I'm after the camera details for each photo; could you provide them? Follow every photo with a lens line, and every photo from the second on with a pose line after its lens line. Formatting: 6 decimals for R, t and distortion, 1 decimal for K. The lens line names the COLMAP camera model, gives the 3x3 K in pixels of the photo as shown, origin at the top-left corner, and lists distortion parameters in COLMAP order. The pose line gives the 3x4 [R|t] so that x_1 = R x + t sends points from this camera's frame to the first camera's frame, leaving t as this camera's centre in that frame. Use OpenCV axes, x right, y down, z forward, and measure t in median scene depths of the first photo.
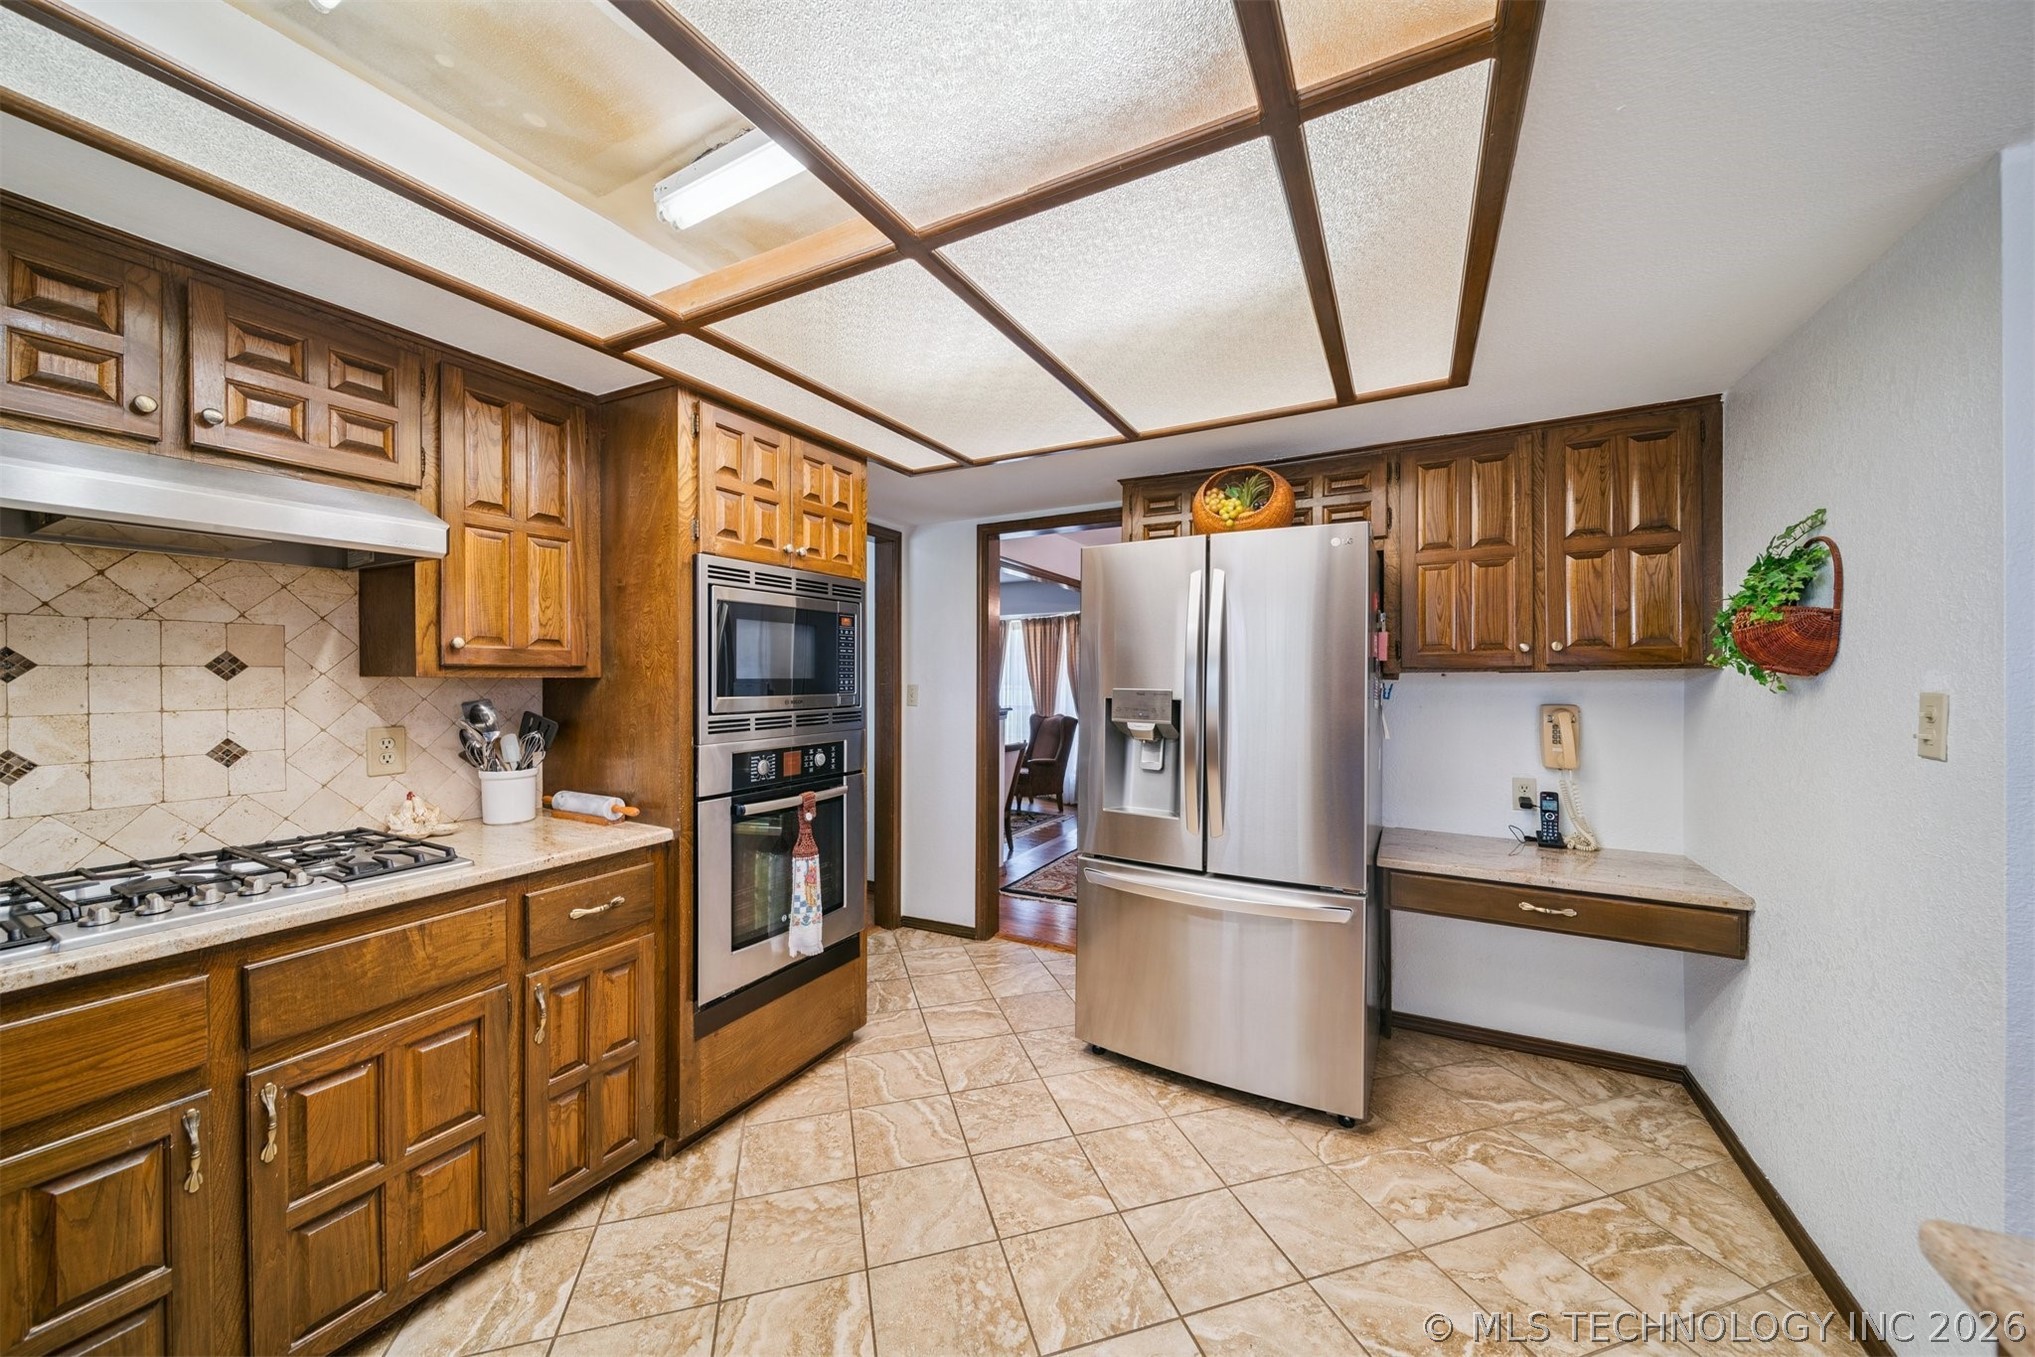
lens RADIAL K [[742.2, 0, 1034.3], [0, 742.2, 674.3], [0, 0, 1]] dist [0.001709, -0.000877]
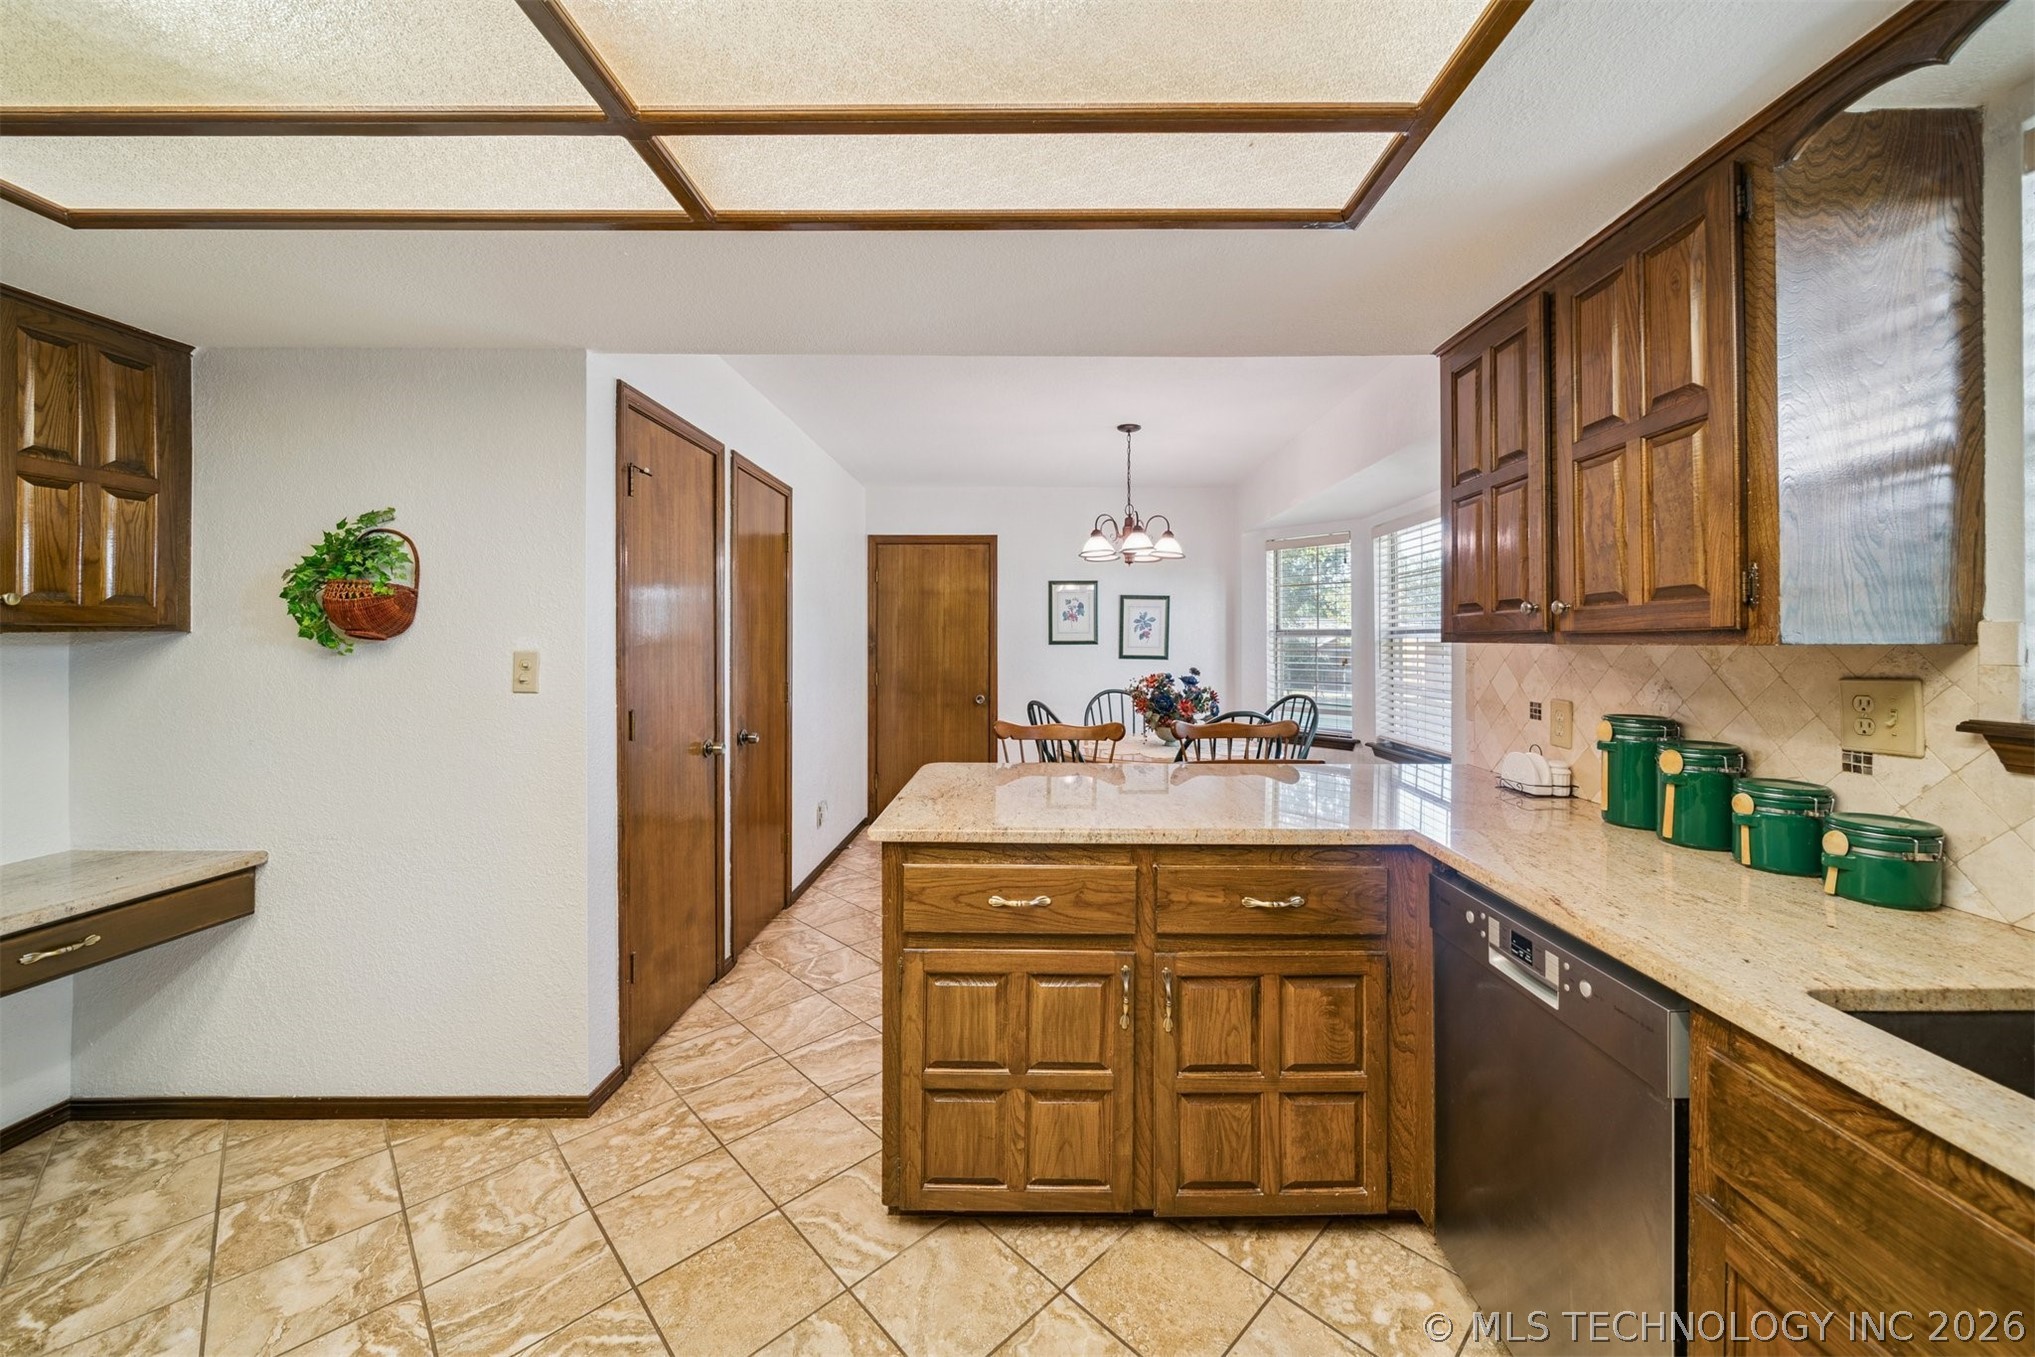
lens RADIAL K [[732.4, 0, 1043.0], [0, 732.4, 636.5], [0, 0, 1]] dist [-0.002213, -0.000867]
pose [[-0.468059, 0.007782, 0.883663, -0.412838], [-0.004513, 0.999927, -0.011197, 0.003989], [-0.883686, -0.009228, -0.467989, 0.446297]]
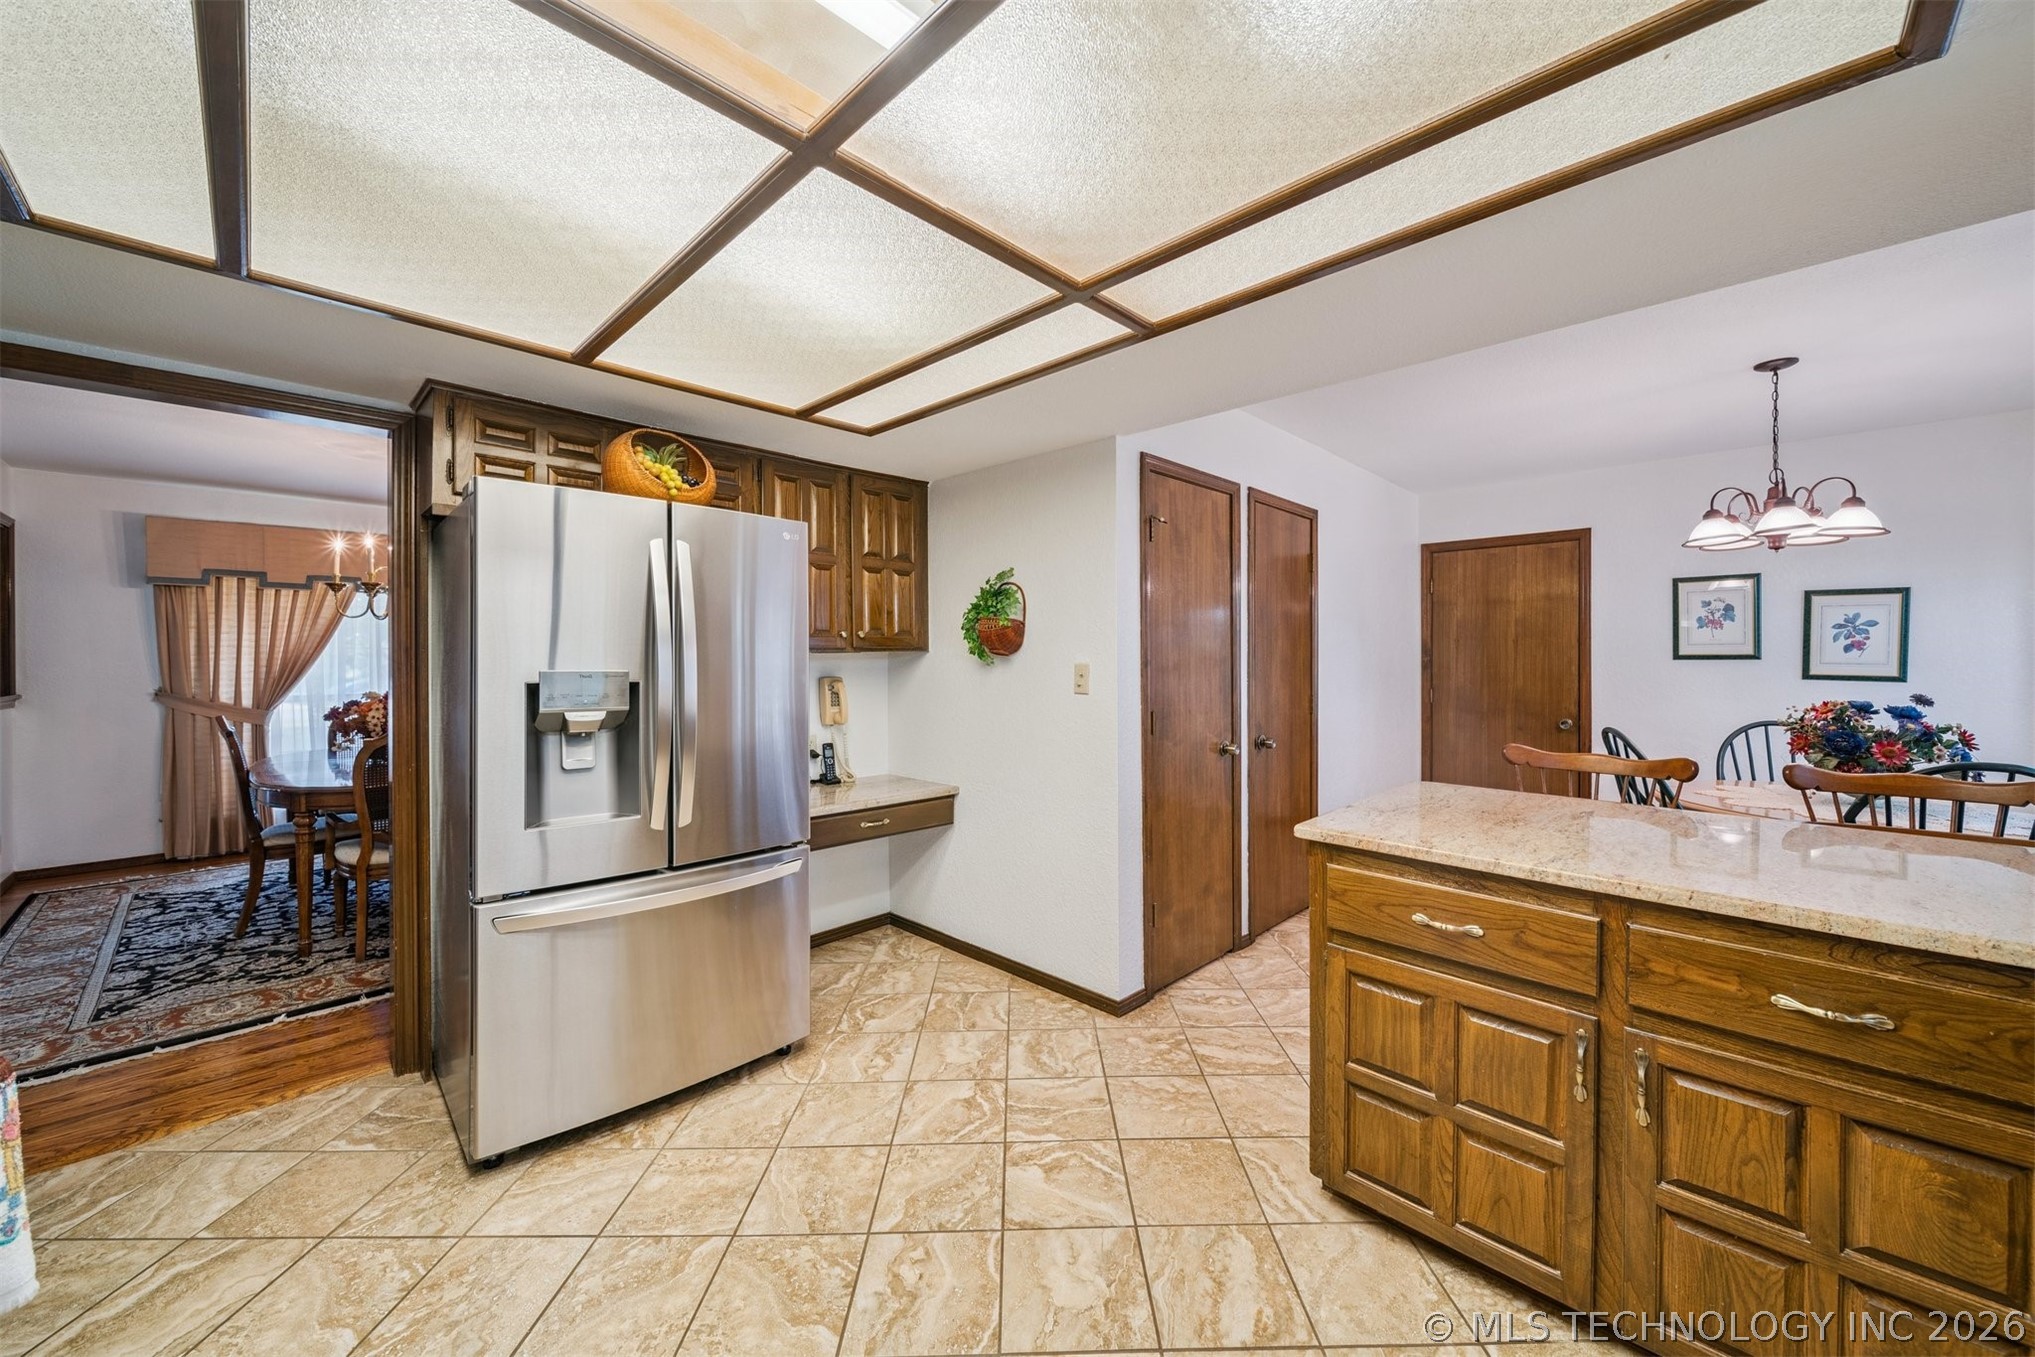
lens RADIAL K [[732.4, 0, 1072.0], [0, 732.4, 650.7], [0, 0, 1]] dist [-0.002213, -0.000867]
pose [[0.240188, 0.009094, 0.970684, -0.532994], [-0.004469, 0.999956, -0.008262, 0.003021], [-0.970716, -0.002353, 0.240218, 0.298521]]
